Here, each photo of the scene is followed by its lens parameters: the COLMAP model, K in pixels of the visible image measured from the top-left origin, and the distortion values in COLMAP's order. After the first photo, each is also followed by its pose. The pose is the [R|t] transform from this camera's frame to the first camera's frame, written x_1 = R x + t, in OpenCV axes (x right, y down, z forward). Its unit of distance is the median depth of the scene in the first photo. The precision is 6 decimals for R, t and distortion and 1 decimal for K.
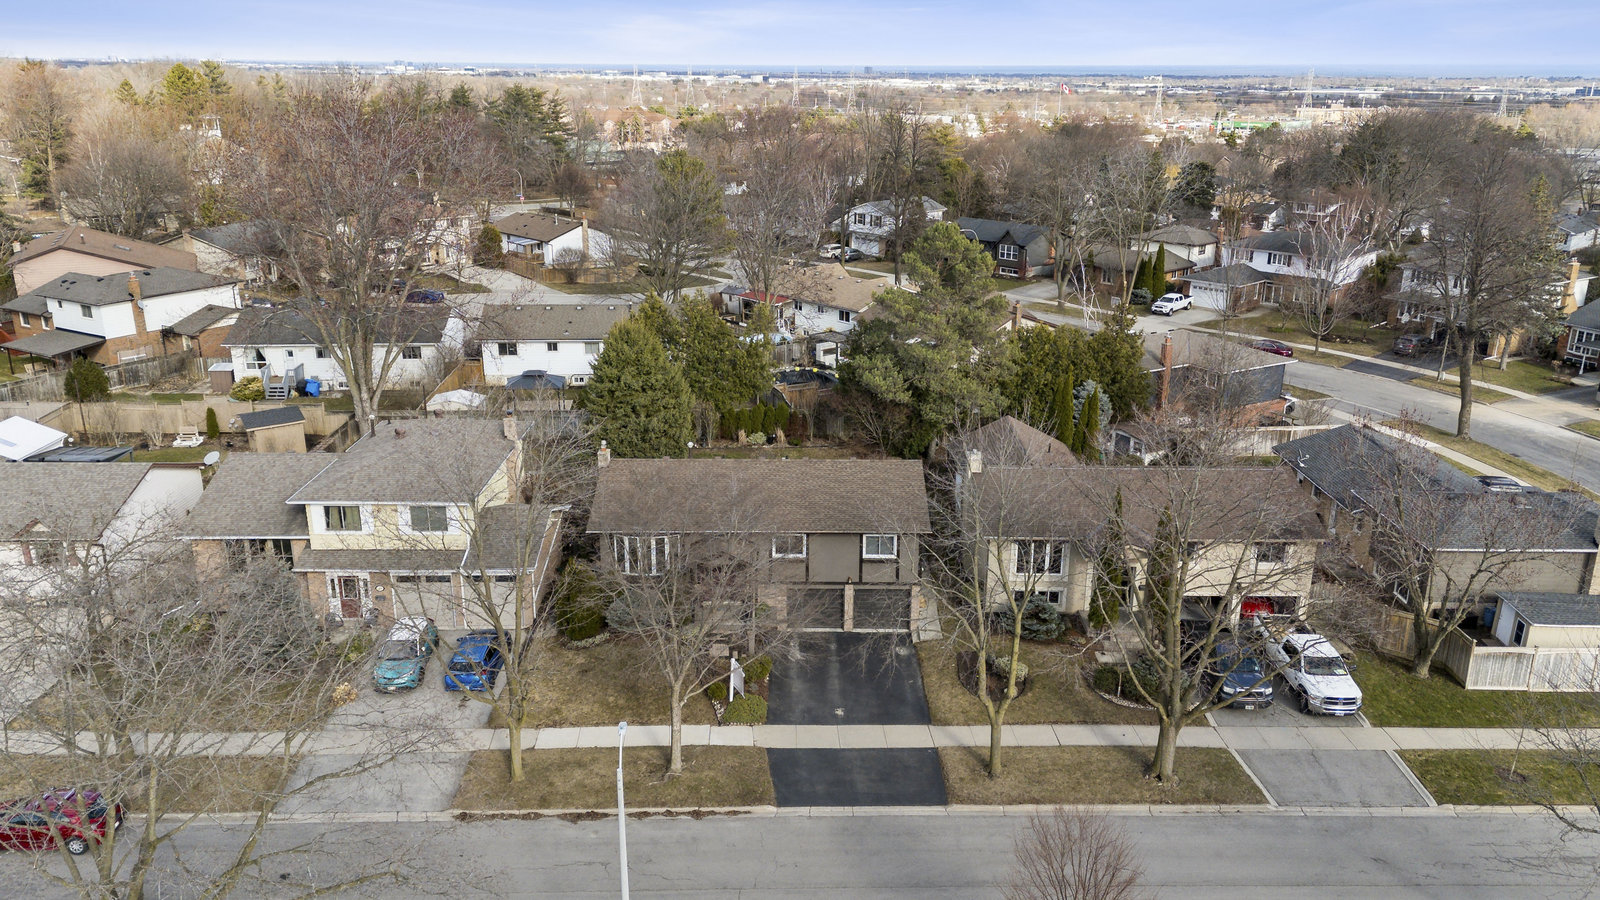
lens RADIAL K [[1193.7, 0, 804.7], [0, 1193.7, 446.3], [0, 0, 1]] dist [0.091099, -0.077966]
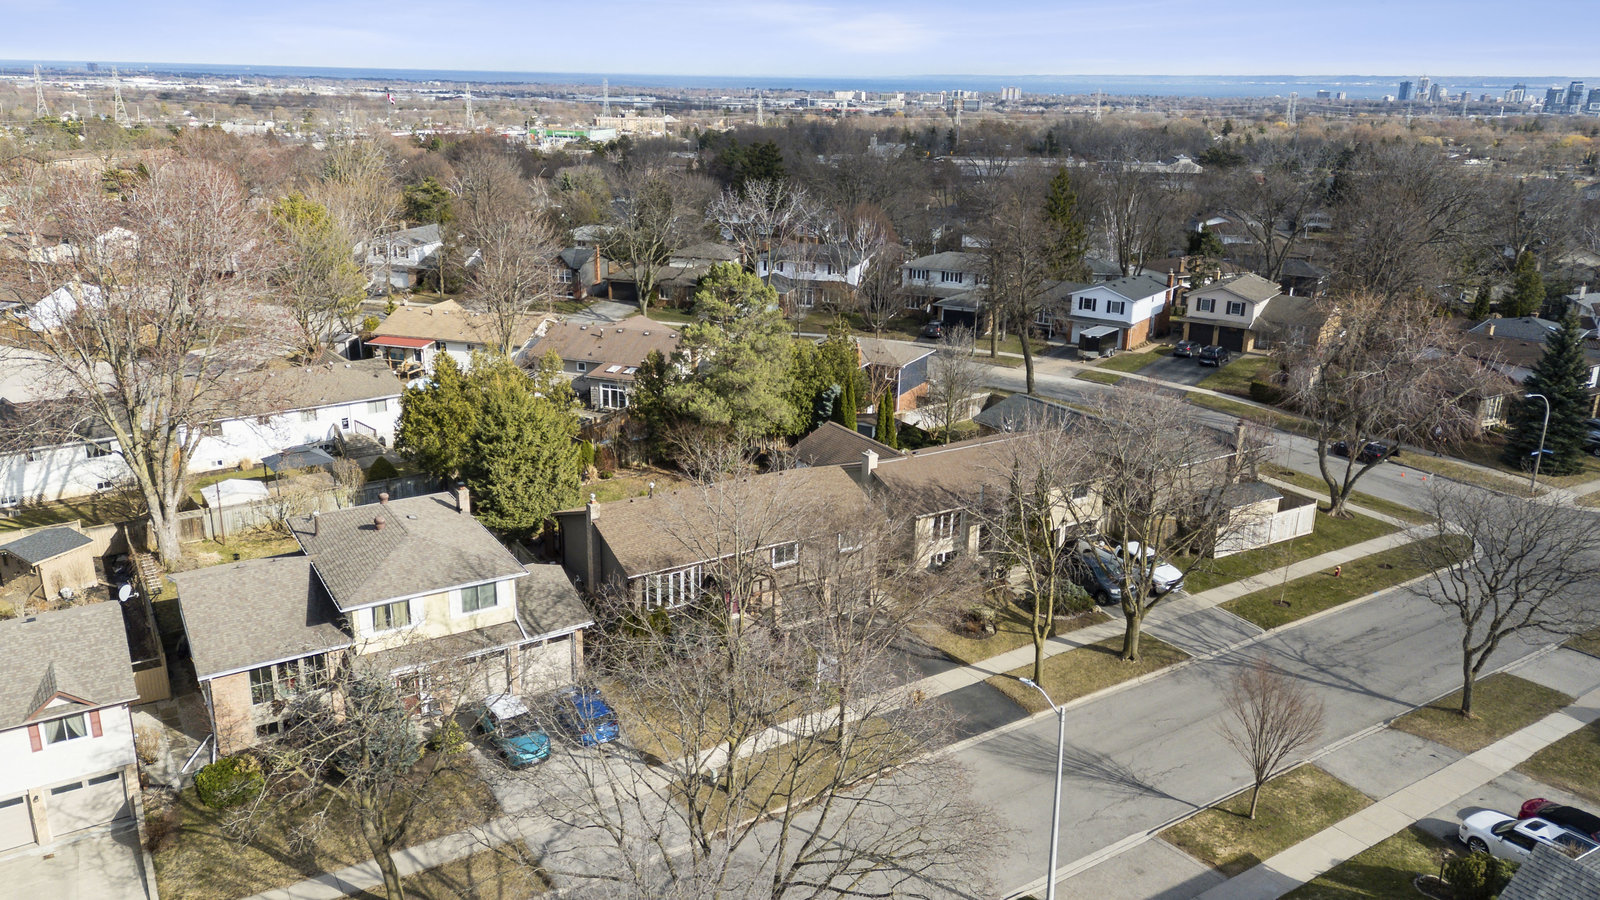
lens RADIAL K [[1193.7, 0, 804.7], [0, 1193.7, 446.3], [0, 0, 1]] dist [0.091099, -0.077966]
pose [[0.849236, -0.148967, 0.506563, -0.579202], [0.151038, 0.987825, 0.037284, -0.061967], [-0.505950, 0.044847, 0.861396, -0.009571]]
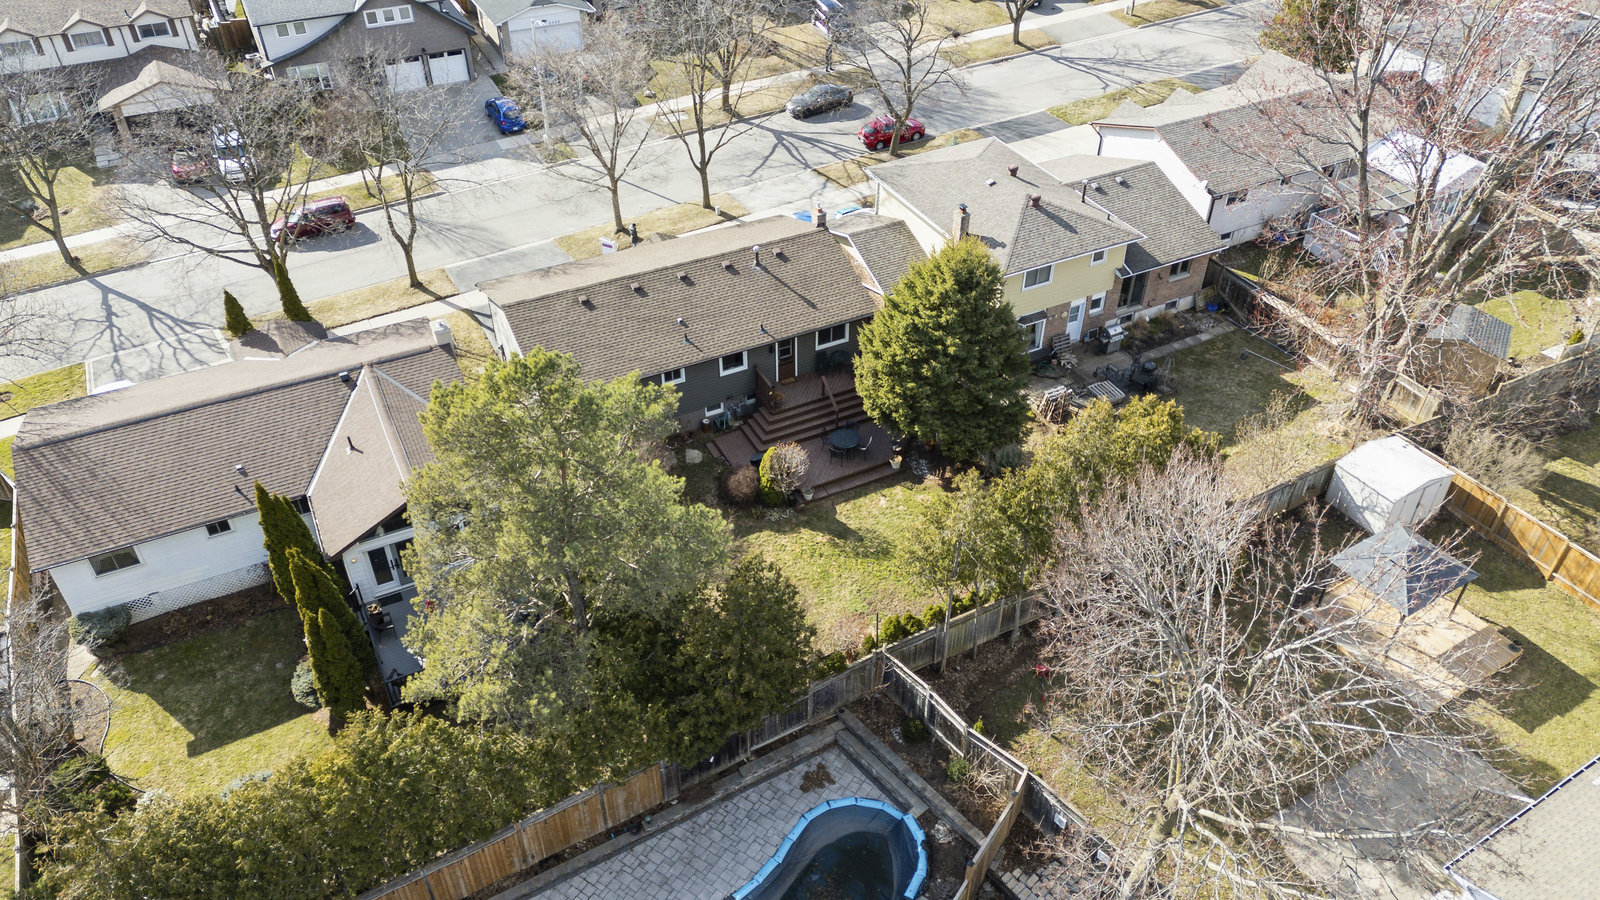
lens RADIAL K [[1173.0, 0, 801.6], [0, 1173.0, 442.4], [0, 0, 1]] dist [0.086192, -0.069343]
pose [[-0.891472, 0.275689, -0.359545, 0.261450], [-0.142645, 0.582427, 0.800270, -0.695467], [0.430034, 0.764706, -0.479892, 1.712837]]
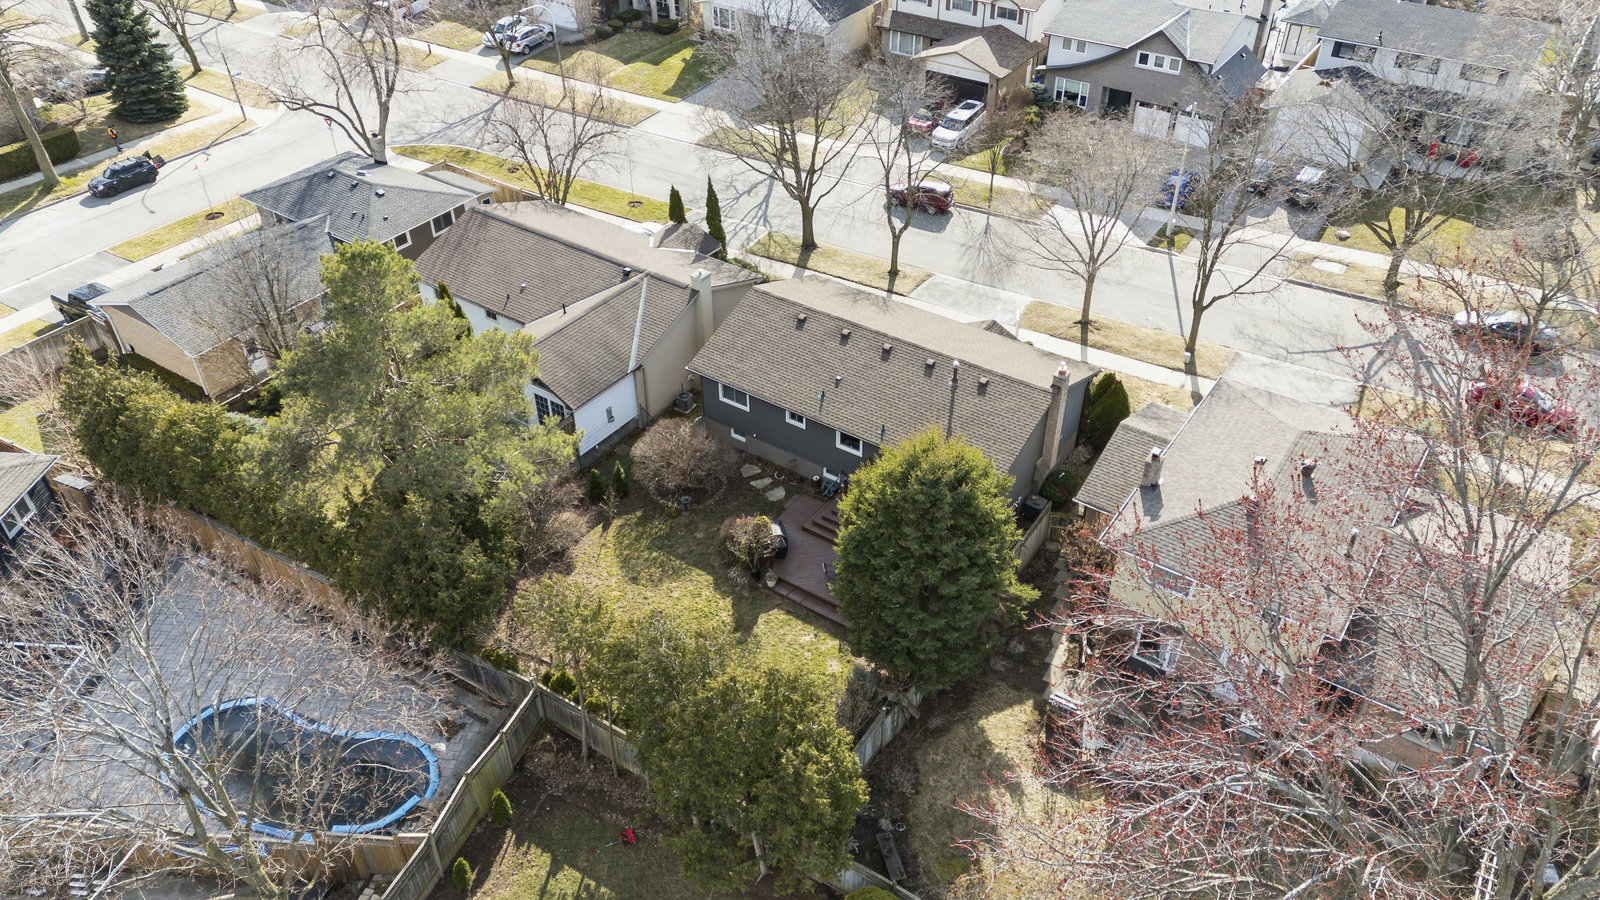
lens RADIAL K [[1196.7, 0, 797.5], [0, 1196.7, 418.1], [0, 0, 1]] dist [0.062834, -0.000777]
pose [[-0.821022, -0.337159, 0.460702, -0.445705], [0.175134, 0.619324, 0.765353, -0.707903], [-0.543369, 0.709057, -0.449431, 1.617642]]
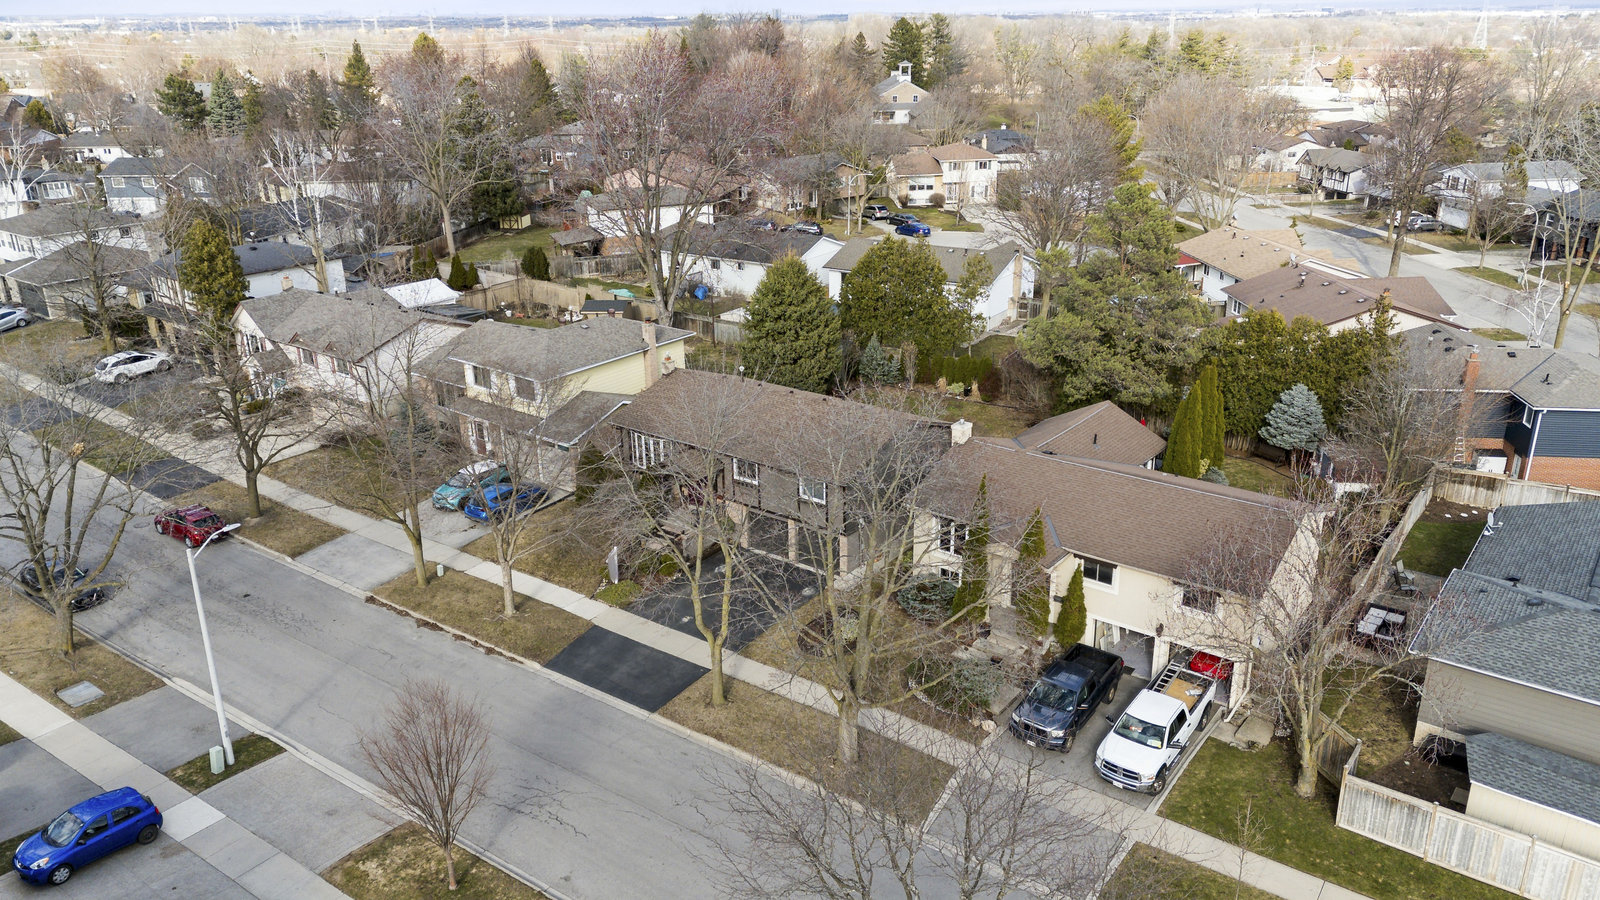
lens RADIAL K [[1168.6, 0, 804.0], [0, 1168.6, 438.9], [0, 0, 1]] dist [0.089781, -0.077945]
pose [[0.795229, 0.192821, -0.574831, 0.645525], [-0.168060, 0.981034, 0.096581, -0.056862], [0.582552, 0.019802, 0.812552, 0.174909]]
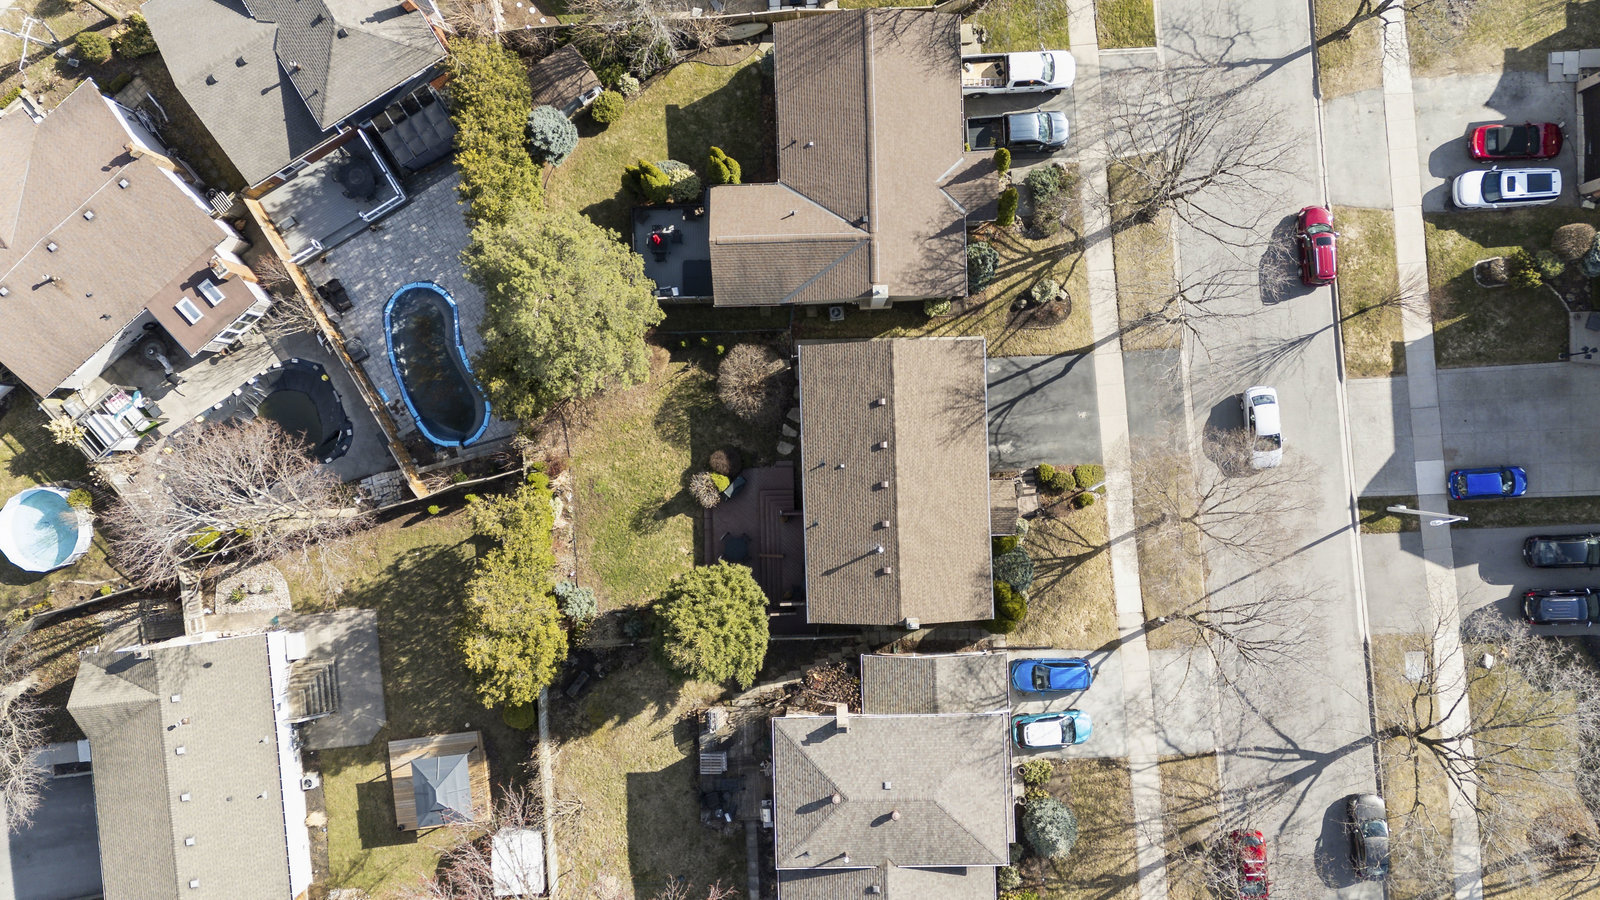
lens RADIAL K [[1183.3, 0, 805.9], [0, 1183.3, 444.5], [0, 0, 1]] dist [0.091242, -0.075770]
pose [[-0.031114, -0.999478, -0.008743, 0.016593], [0.328297, -0.018481, 0.944394, -1.146976], [-0.944062, 0.026514, 0.328700, 0.775929]]
